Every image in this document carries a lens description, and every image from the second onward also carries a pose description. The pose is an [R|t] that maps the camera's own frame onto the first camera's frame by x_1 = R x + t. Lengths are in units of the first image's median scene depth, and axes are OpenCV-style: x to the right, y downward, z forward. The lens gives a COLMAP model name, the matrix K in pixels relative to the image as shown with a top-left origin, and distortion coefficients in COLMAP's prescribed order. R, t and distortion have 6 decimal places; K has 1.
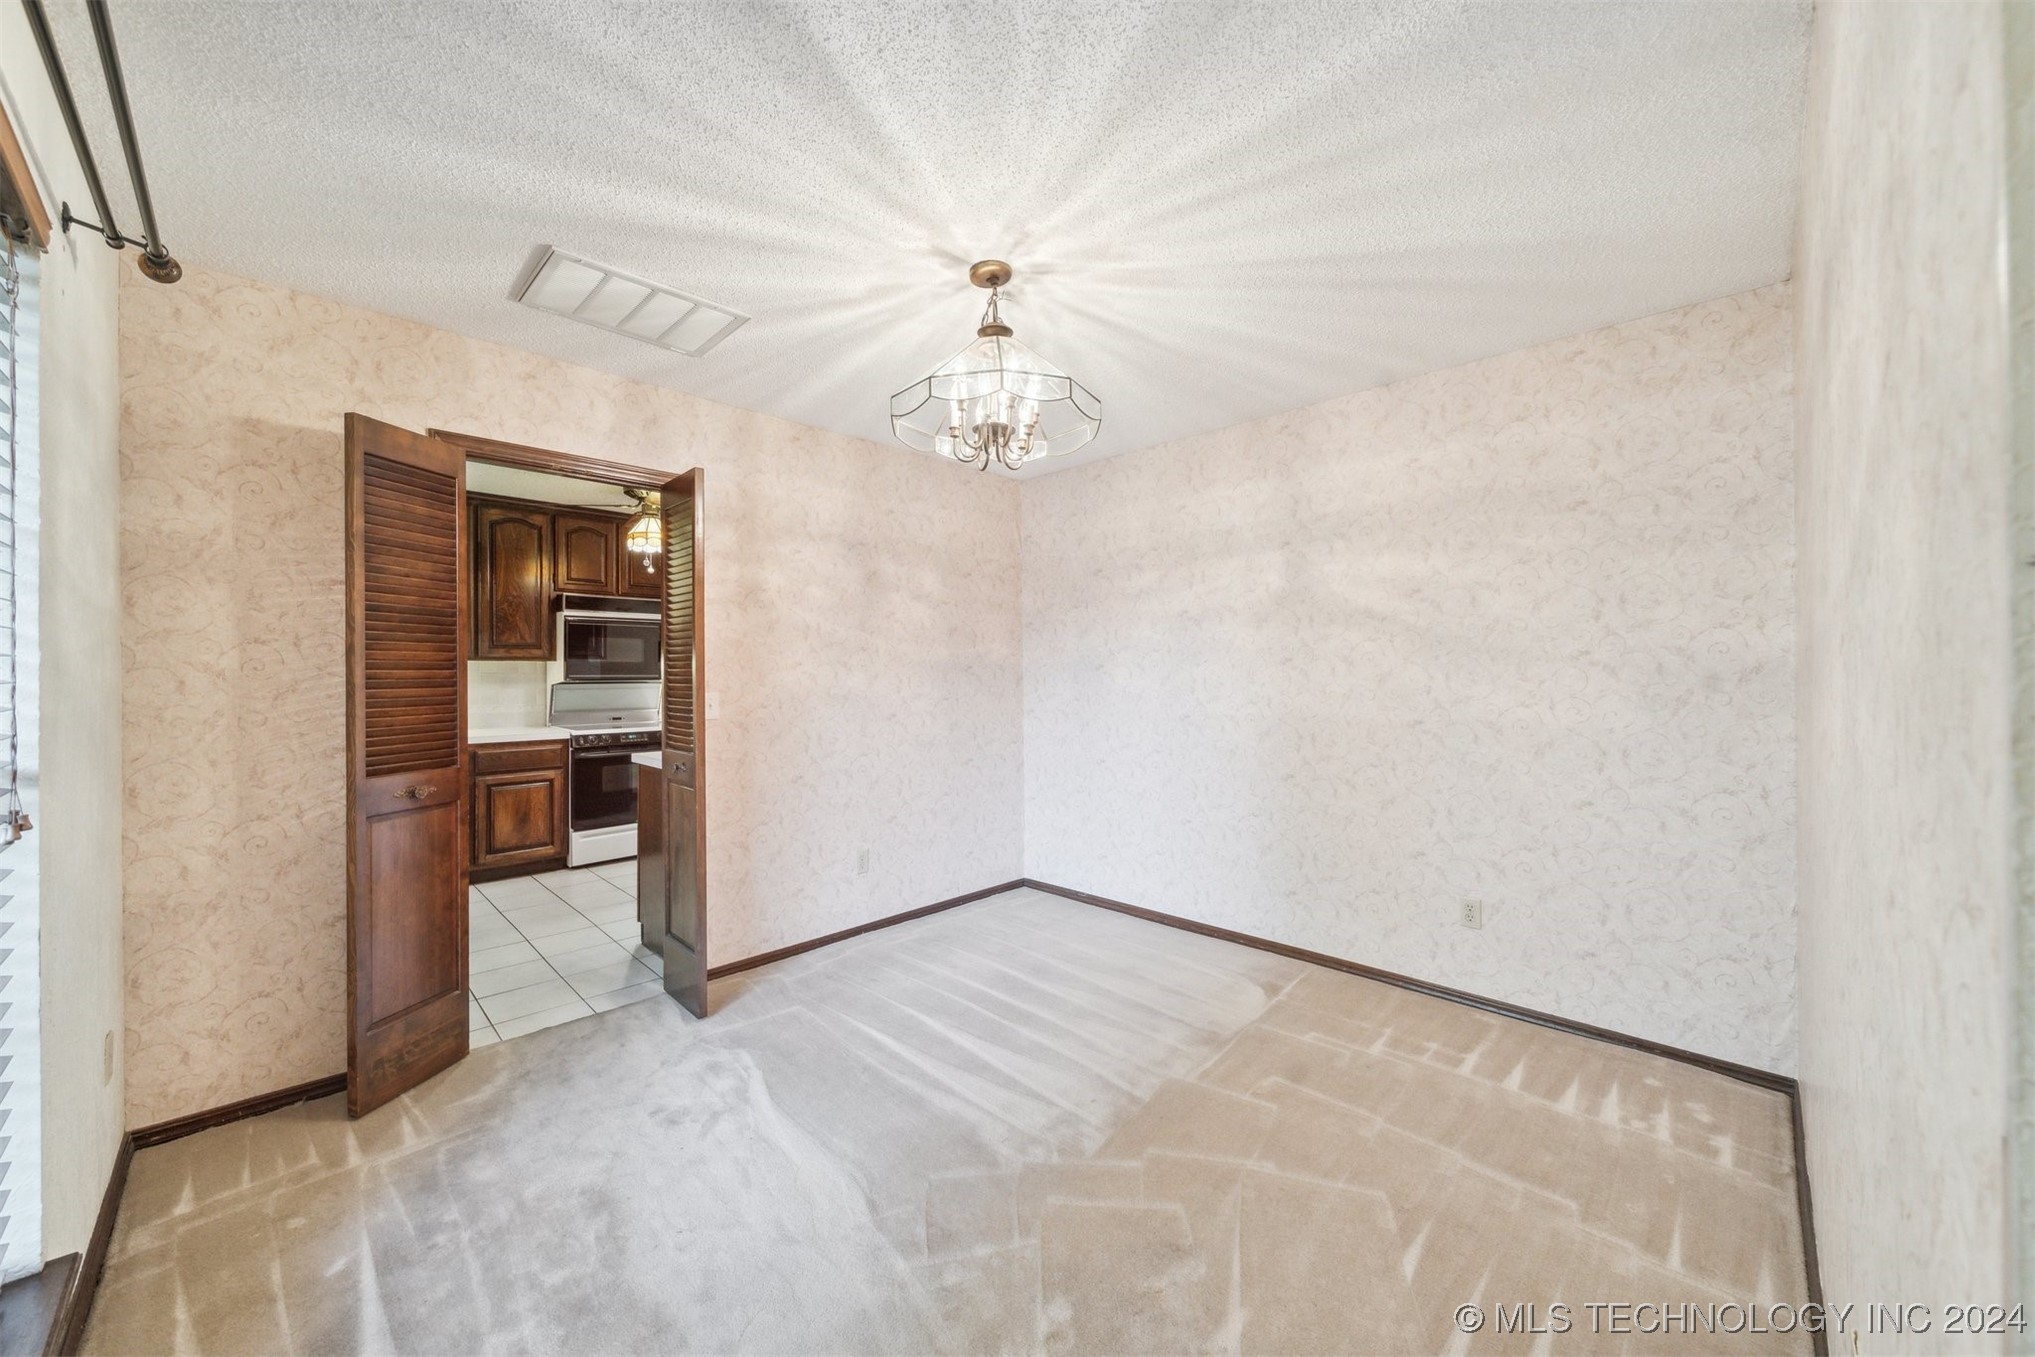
lens RADIAL K [[734.7, 0, 1006.5], [0, 734.7, 683.2], [0, 0, 1]] dist [-0.000583, -0.000020]
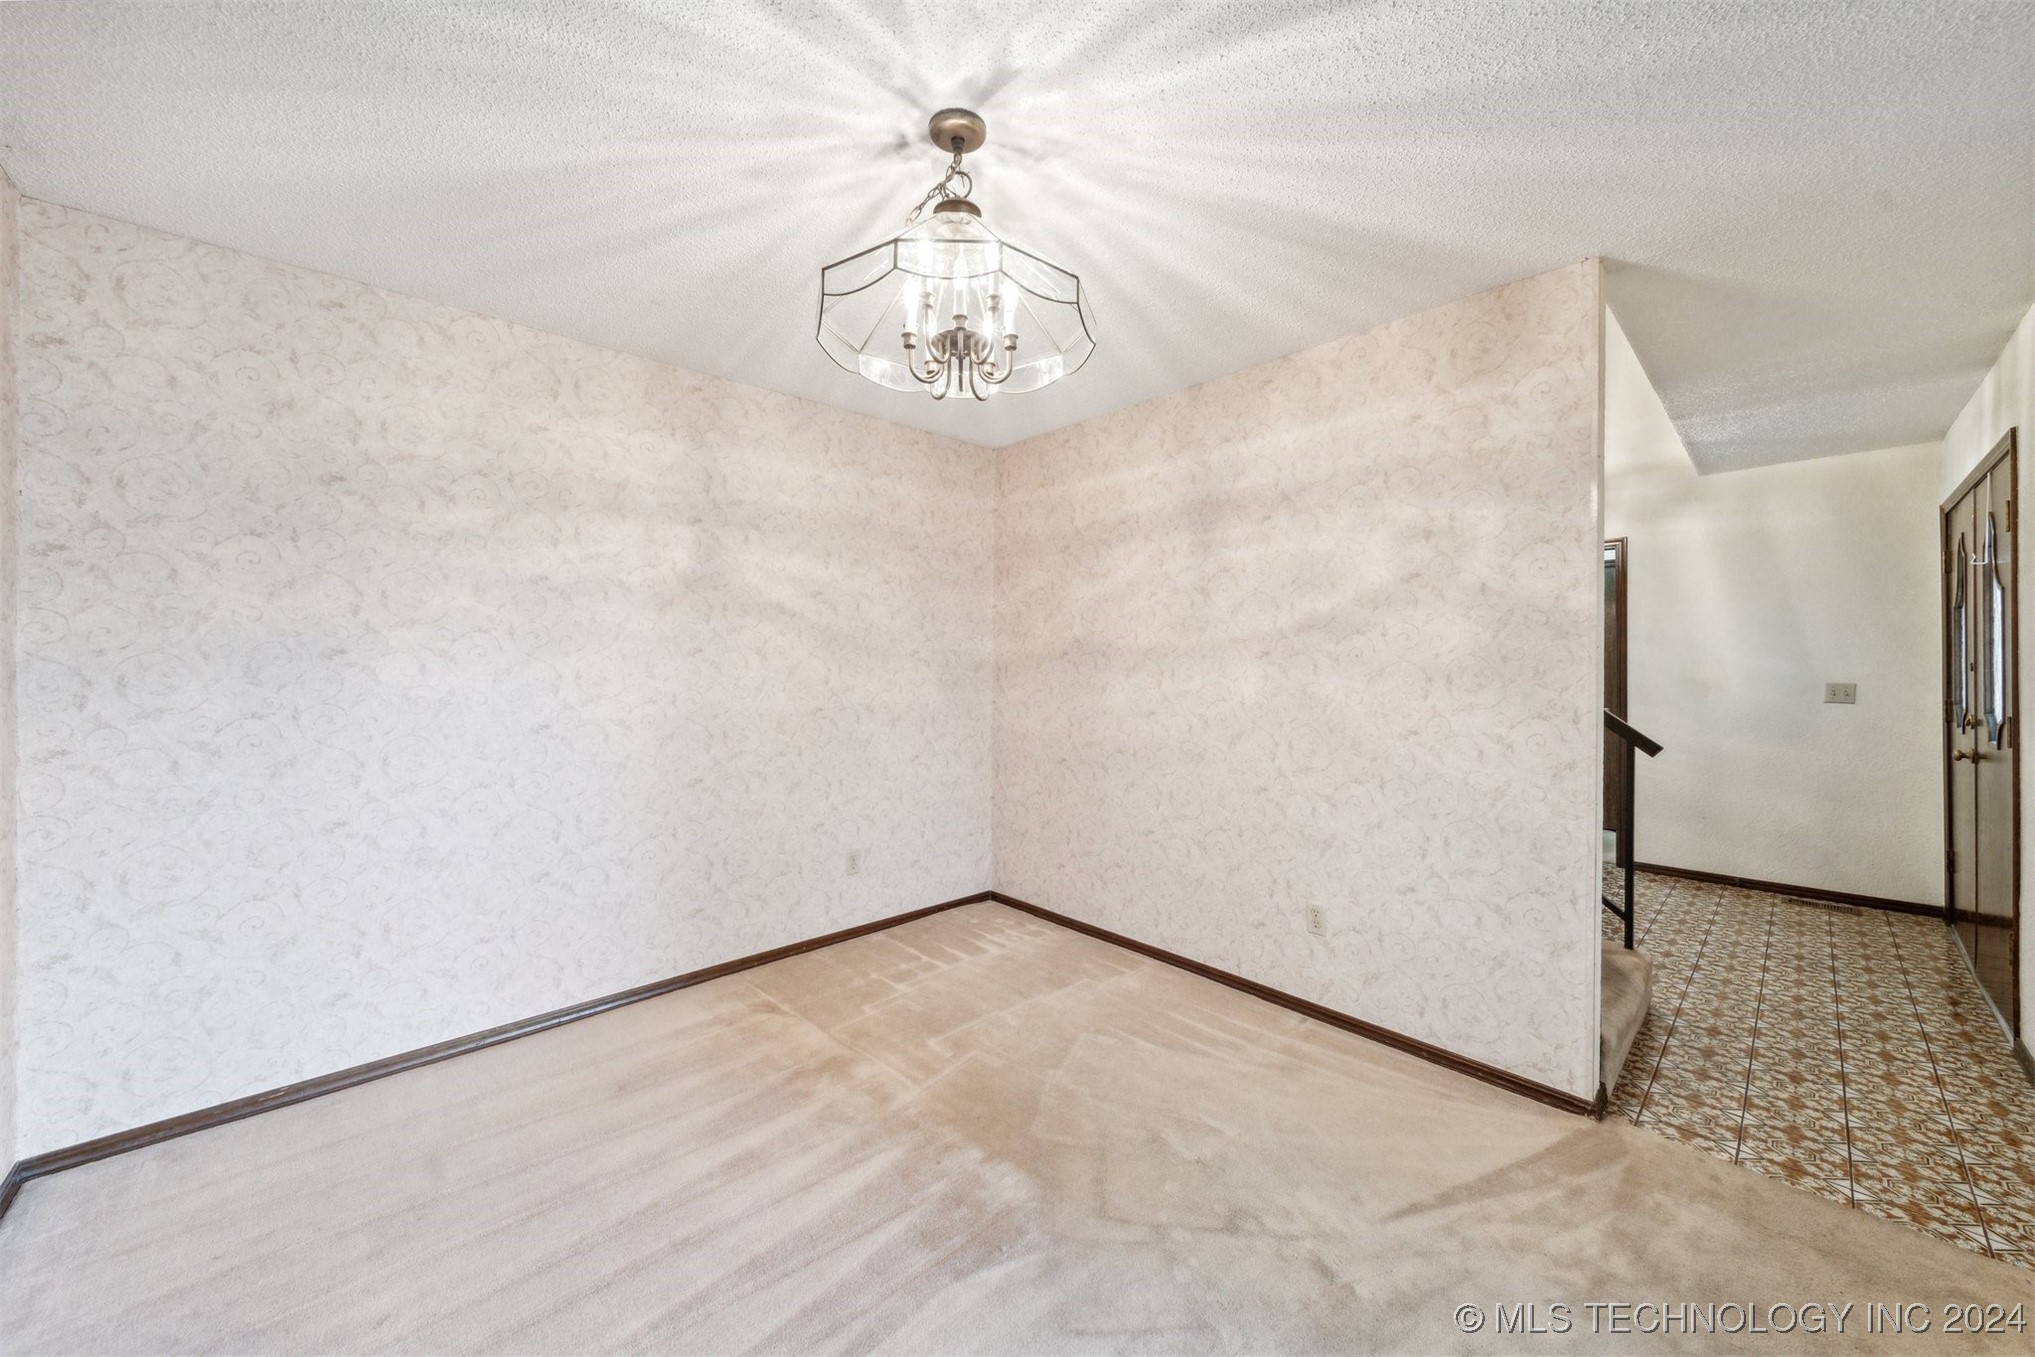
lens RADIAL K [[734.7, 0, 1004.7], [0, 734.7, 673.8], [0, 0, 1]] dist [-0.000583, -0.000020]
pose [[0.043874, -0.006915, 0.999013, -0.544050], [0.014009, 0.999882, 0.006306, -0.004727], [-0.998939, 0.013718, 0.043966, 0.651936]]
